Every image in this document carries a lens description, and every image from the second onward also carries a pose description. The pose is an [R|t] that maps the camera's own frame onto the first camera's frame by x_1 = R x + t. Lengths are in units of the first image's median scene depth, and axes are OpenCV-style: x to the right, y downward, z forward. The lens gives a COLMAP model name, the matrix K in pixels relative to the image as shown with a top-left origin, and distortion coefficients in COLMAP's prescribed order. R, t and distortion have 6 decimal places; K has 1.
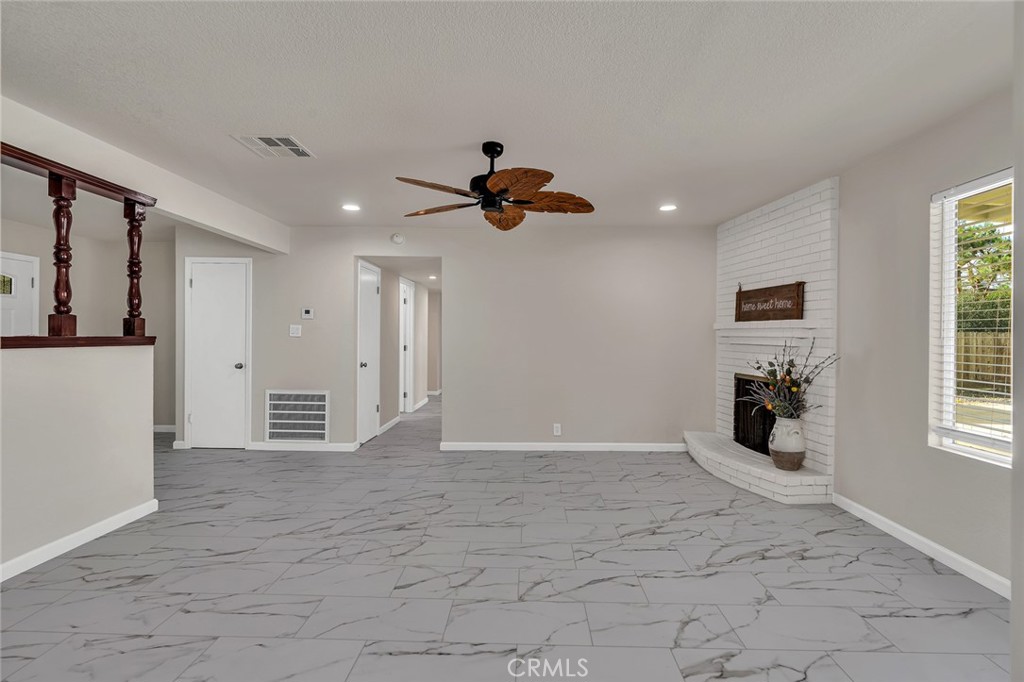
lens RADIAL K [[467.8, 0, 522.3], [0, 467.8, 339.9], [0, 0, 1]] dist [-0.008792, 0.003543]
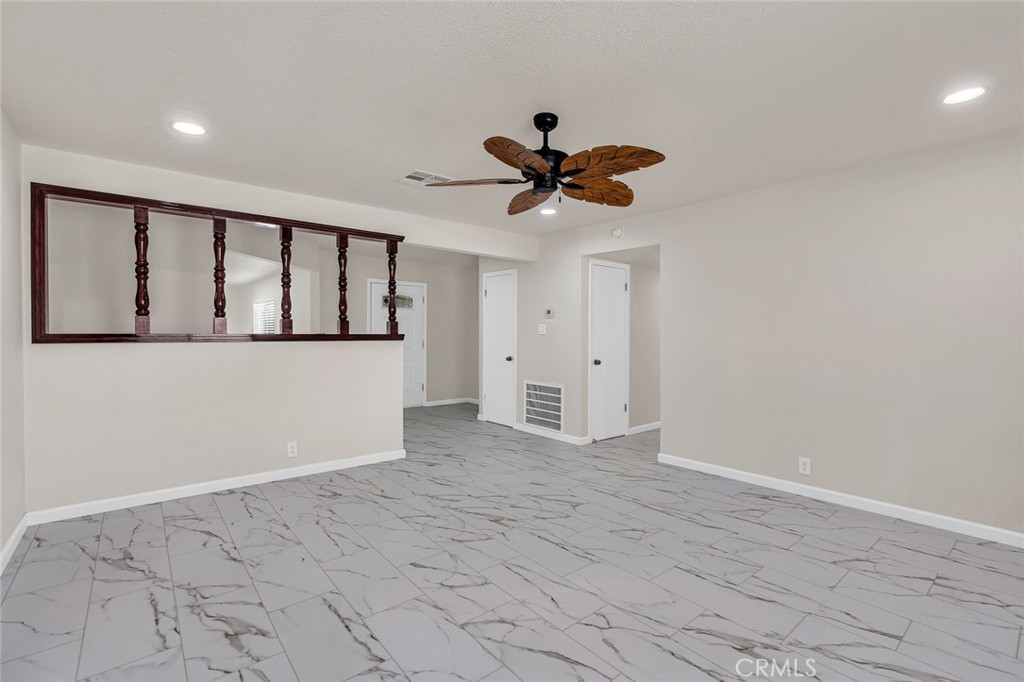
lens RADIAL K [[467.8, 0, 511.8], [0, 467.8, 336.3], [0, 0, 1]] dist [-0.008792, 0.003543]
pose [[0.650167, 0.000721, -0.759791, 0.456375], [-0.005038, 0.999982, -0.003362, 0.002396], [0.759774, 0.006013, 0.650159, 0.300881]]
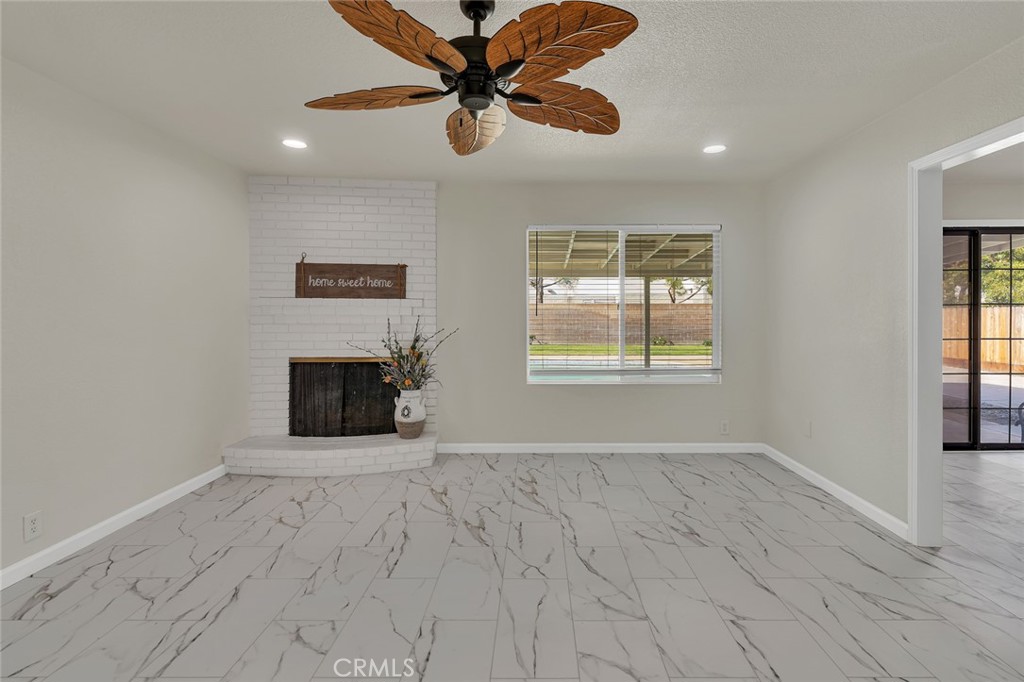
lens RADIAL K [[467.8, 0, 535.3], [0, 467.8, 318.0], [0, 0, 1]] dist [-0.008792, 0.003543]
pose [[-0.020064, -0.010566, 0.999743, -0.533719], [0.008871, 0.999903, 0.010745, -0.008814], [-0.999759, 0.009084, -0.019969, 0.753582]]
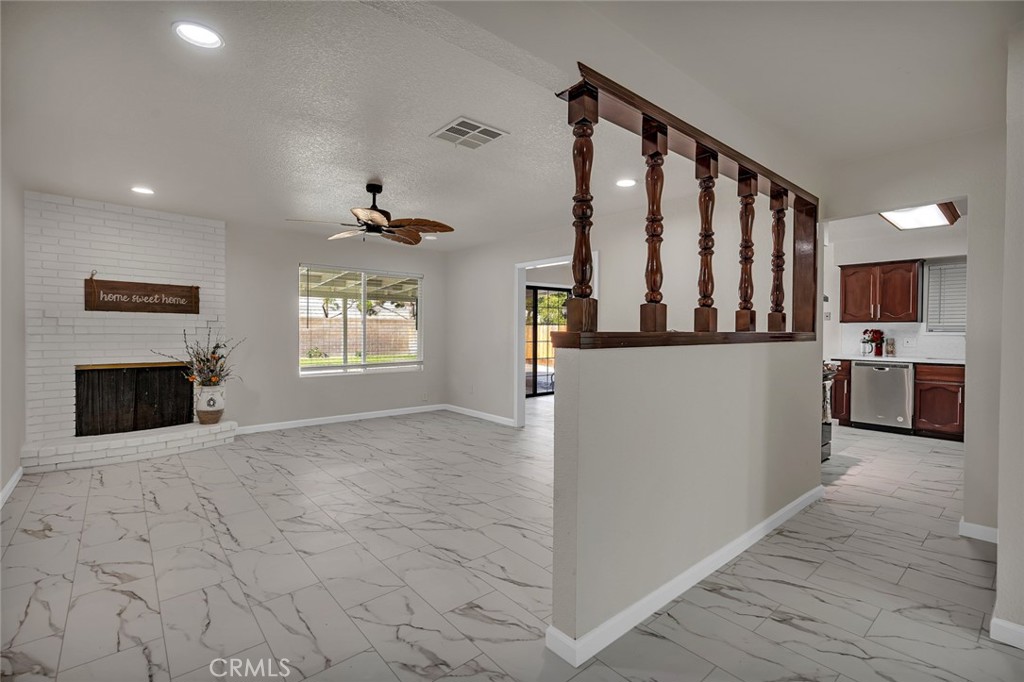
lens RADIAL K [[467.8, 0, 513.8], [0, 467.8, 337.2], [0, 0, 1]] dist [-0.008792, 0.003543]
pose [[-0.668045, -0.019455, 0.743867, -1.072317], [-0.002086, 0.999703, 0.024273, -0.012416], [-0.744118, 0.014664, -0.667887, 1.285383]]
